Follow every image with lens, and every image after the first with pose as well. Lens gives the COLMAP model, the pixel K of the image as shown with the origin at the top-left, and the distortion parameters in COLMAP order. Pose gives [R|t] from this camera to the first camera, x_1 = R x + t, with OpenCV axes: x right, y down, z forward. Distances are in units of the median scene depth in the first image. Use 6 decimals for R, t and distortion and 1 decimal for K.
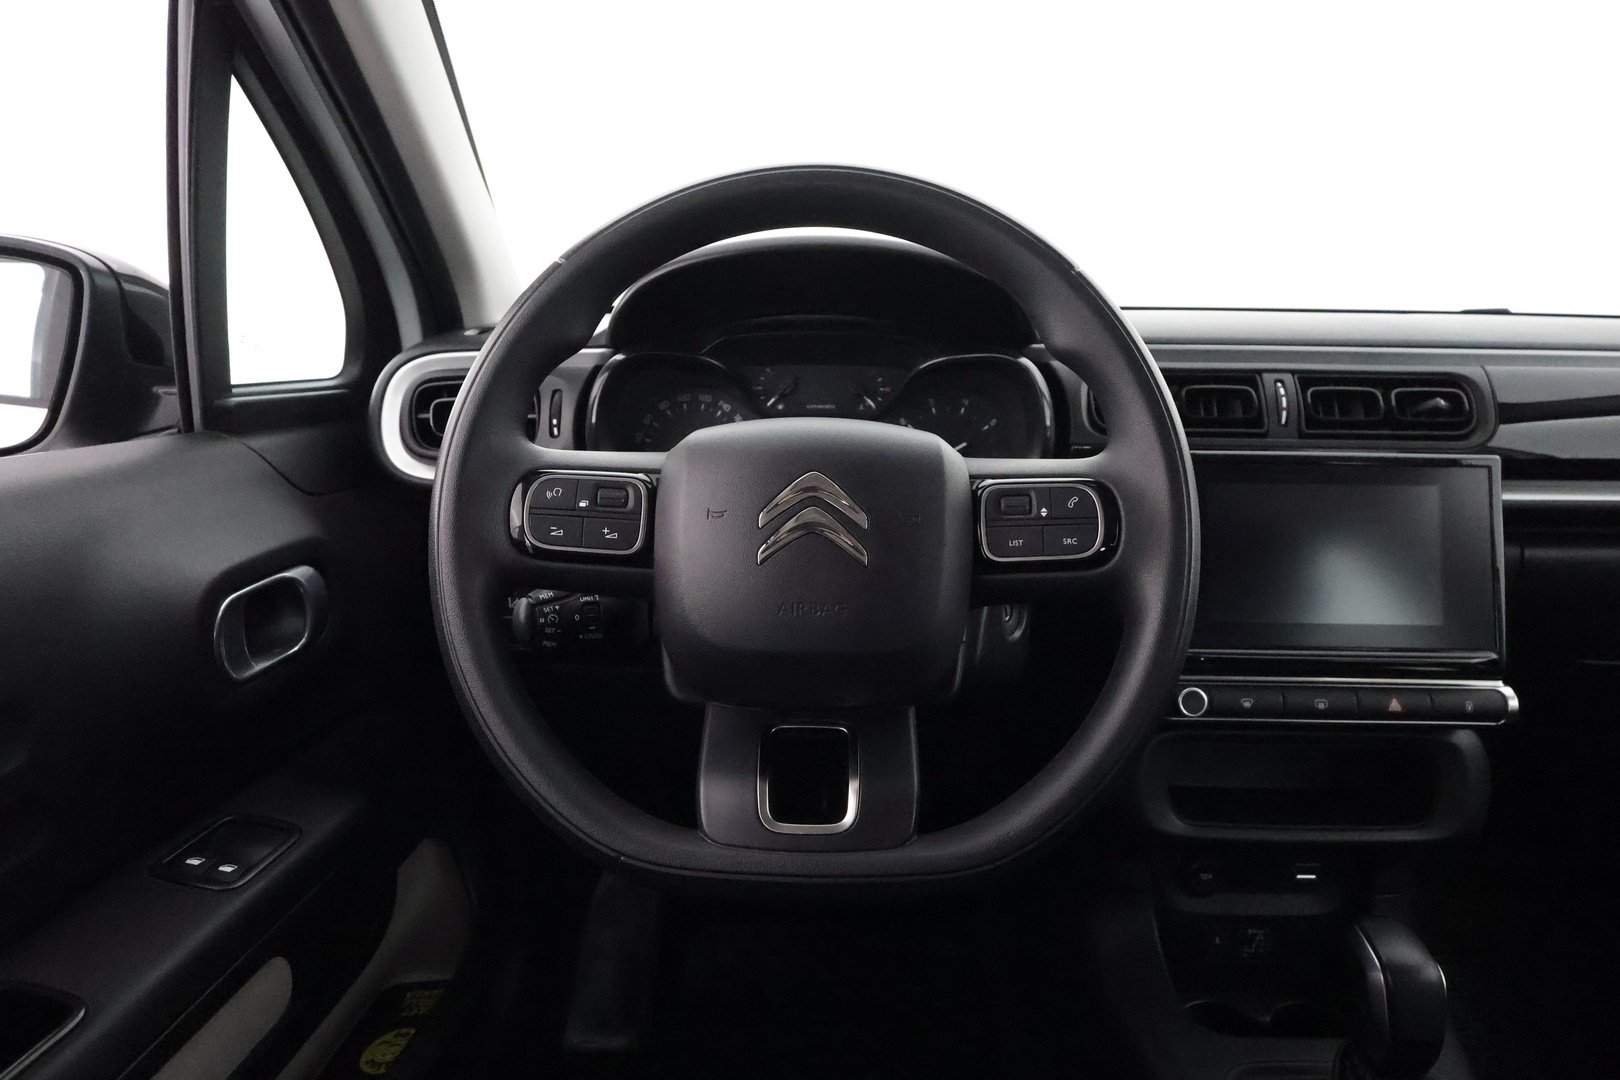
lens RADIAL K [[955.6, 0, 809.0], [0, 955.6, 544.3], [0, 0, 1]] dist [-0.001403, -0.001754]
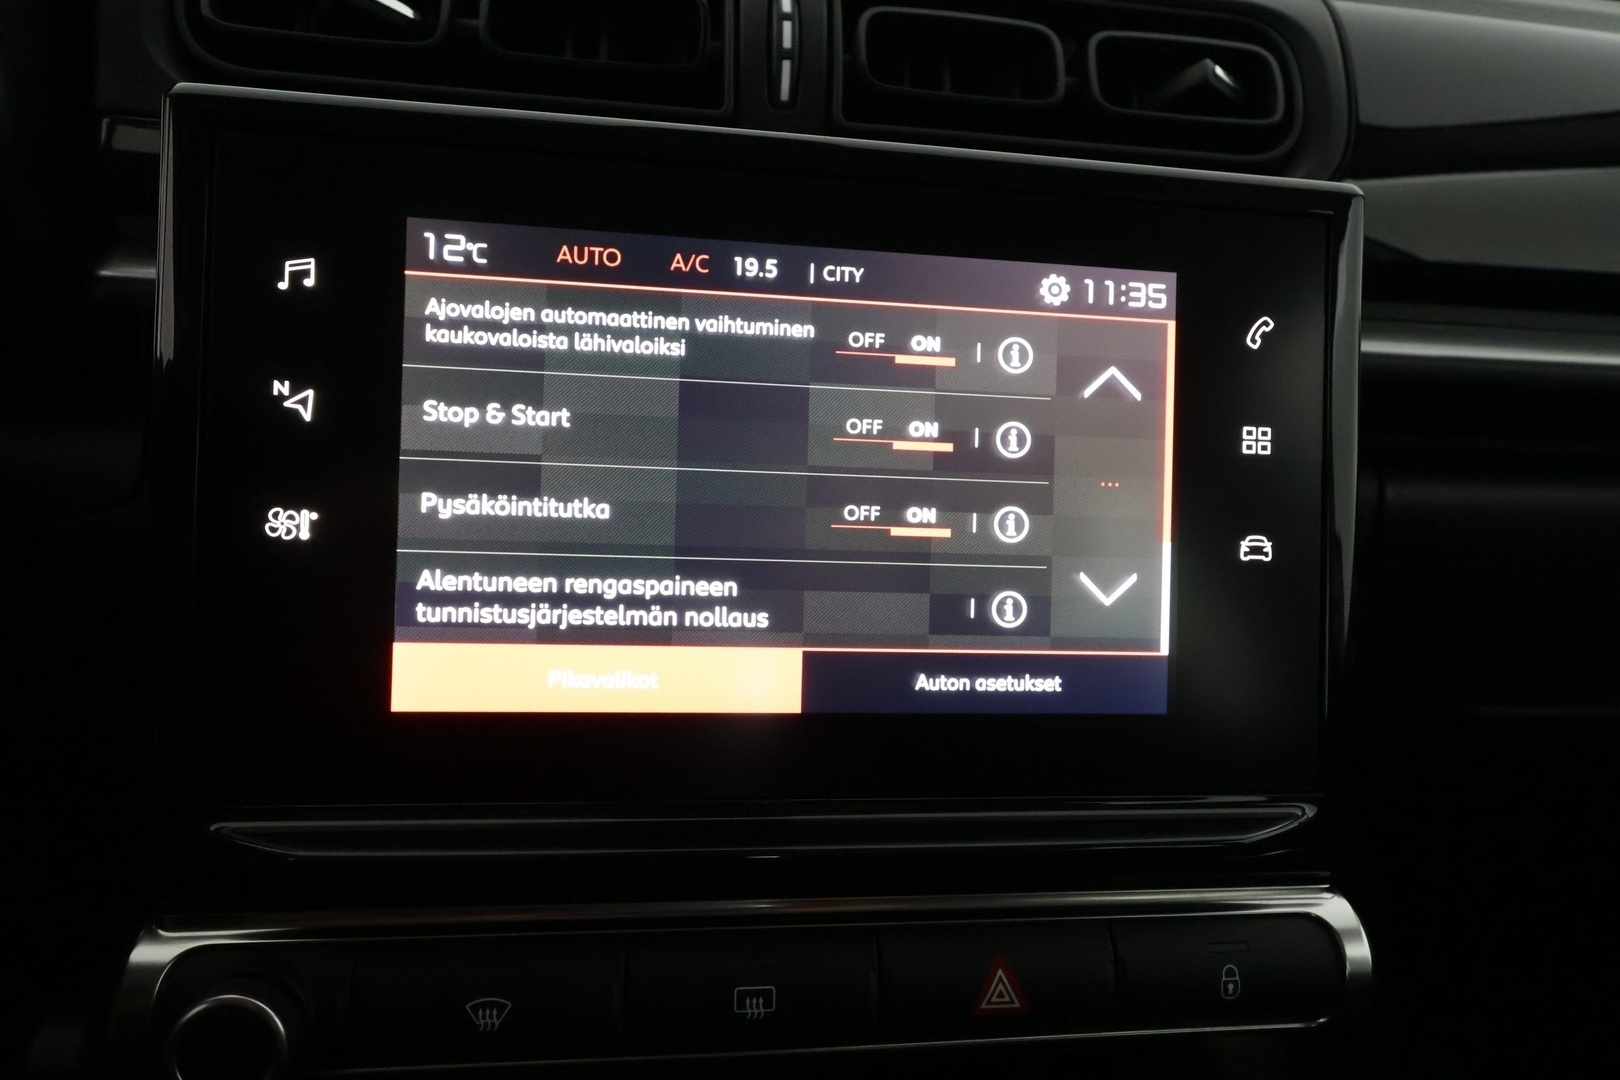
lens RADIAL K [[967.5, 0, 817.8], [0, 967.5, 544.0], [0, 0, 1]] dist [-0.001025, 0.002256]
pose [[0.988222, 0.010447, 0.152672, 0.508875], [-0.020474, 0.997723, 0.064256, 0.010943], [-0.151653, -0.066625, 0.986186, 0.718913]]
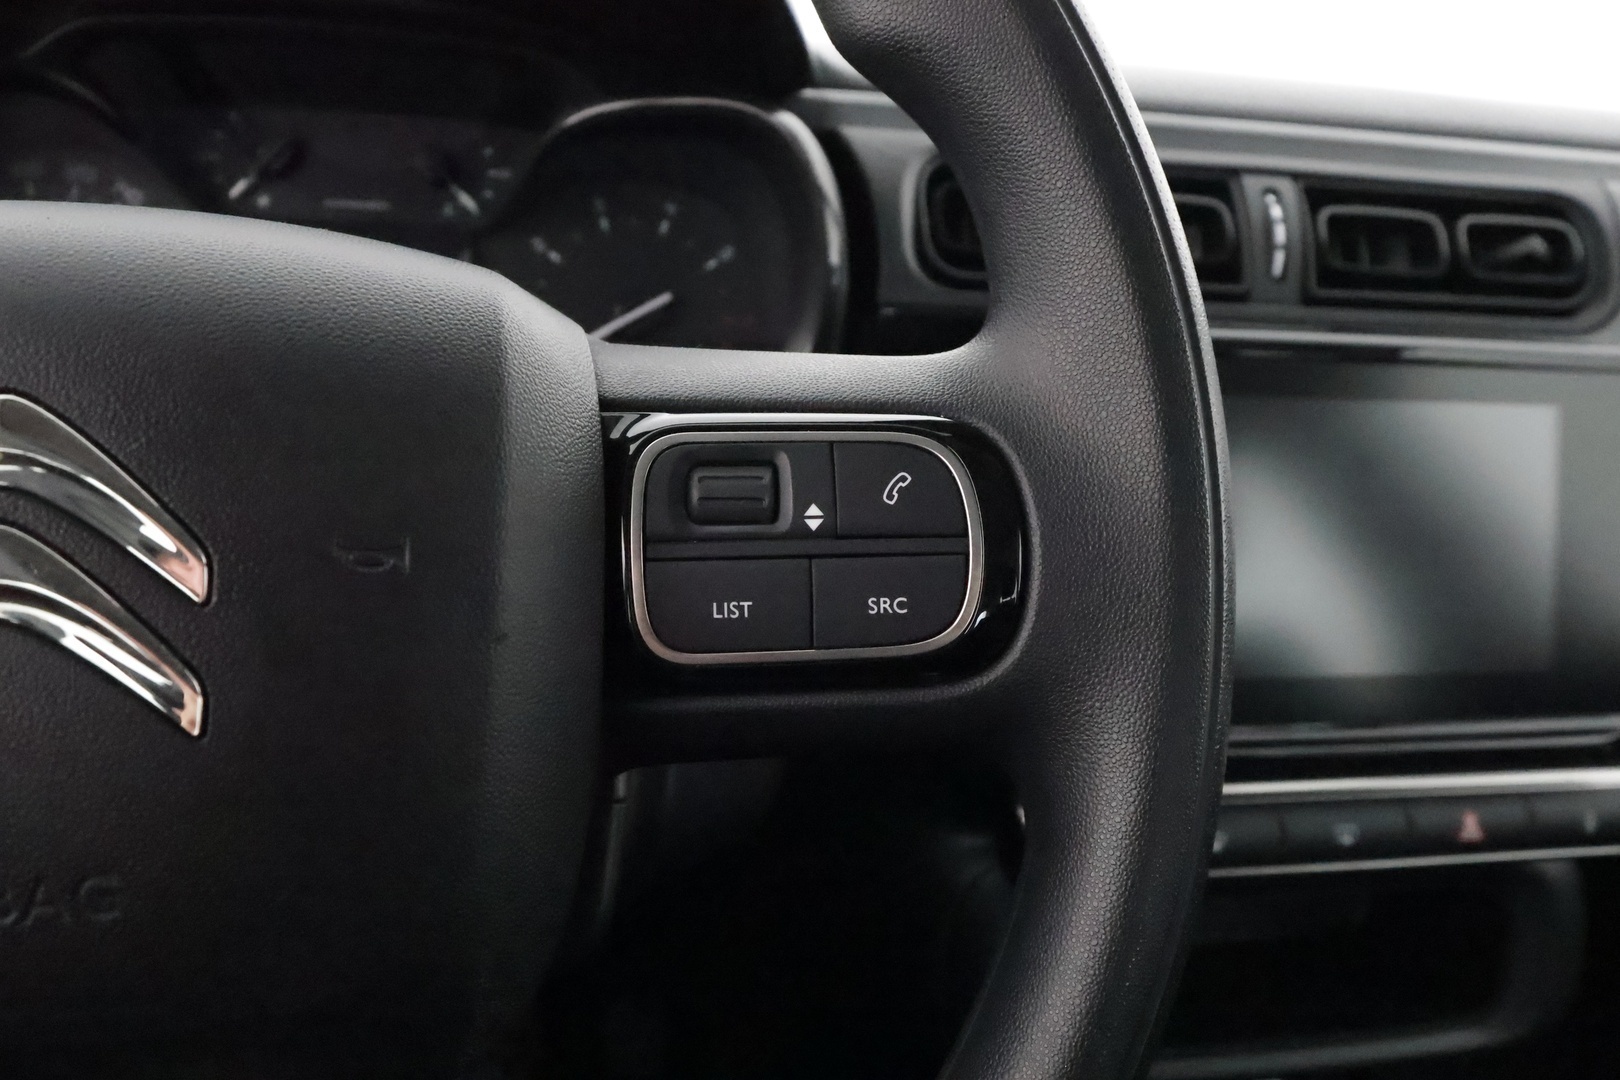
lens RADIAL K [[1273.7, 0, 810.0], [0, 1273.7, 540.0], [0, 0, 1]] dist [-0.001284, -0.005424]
pose [[0.975232, -0.012492, 0.220832, 0.107369], [-0.007654, 0.995900, 0.090137, -0.049127], [-0.221052, -0.089594, 0.971138, 0.416338]]
